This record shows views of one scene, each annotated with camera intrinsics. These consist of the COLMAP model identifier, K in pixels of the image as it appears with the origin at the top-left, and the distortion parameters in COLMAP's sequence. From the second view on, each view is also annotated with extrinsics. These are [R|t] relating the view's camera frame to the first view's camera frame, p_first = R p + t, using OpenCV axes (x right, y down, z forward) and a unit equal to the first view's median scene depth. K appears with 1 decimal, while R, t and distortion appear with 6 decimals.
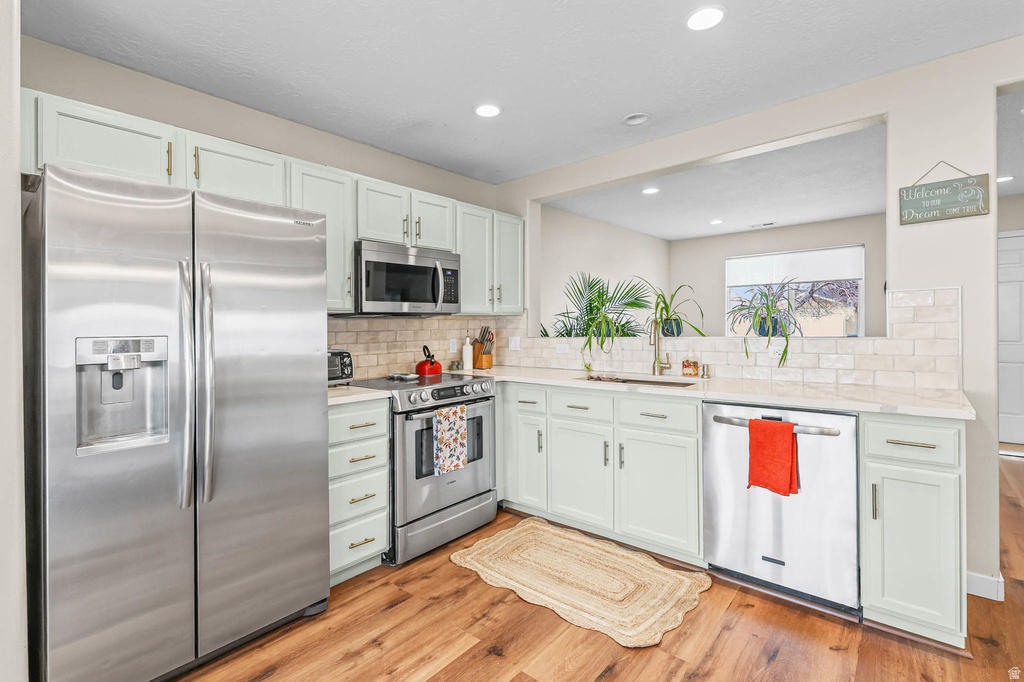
lens RADIAL K [[468.0, 0, 520.8], [0, 468.0, 325.8], [0, 0, 1]] dist [-0.002817, -0.001439]
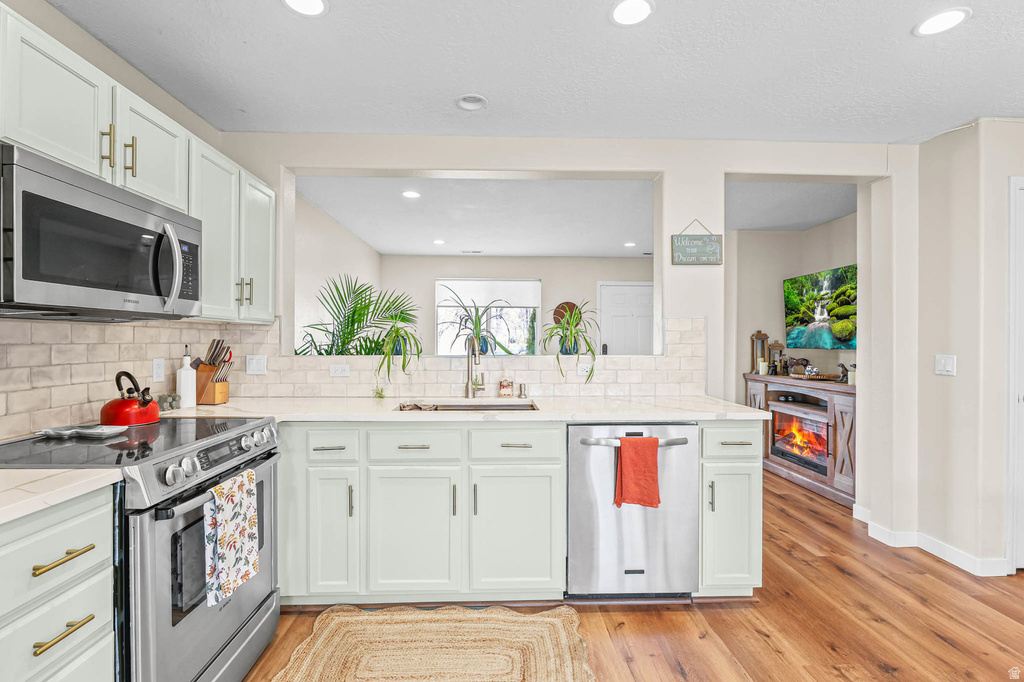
lens RADIAL K [[452.3, 0, 516.9], [0, 452.3, 345.3], [0, 0, 1]] dist [-0.009359, 0.000181]
pose [[0.742963, 0.012158, 0.669222, -0.265795], [-0.015924, 0.999873, -0.000485, 0.004495], [-0.669143, -0.010296, 0.743063, 0.353137]]
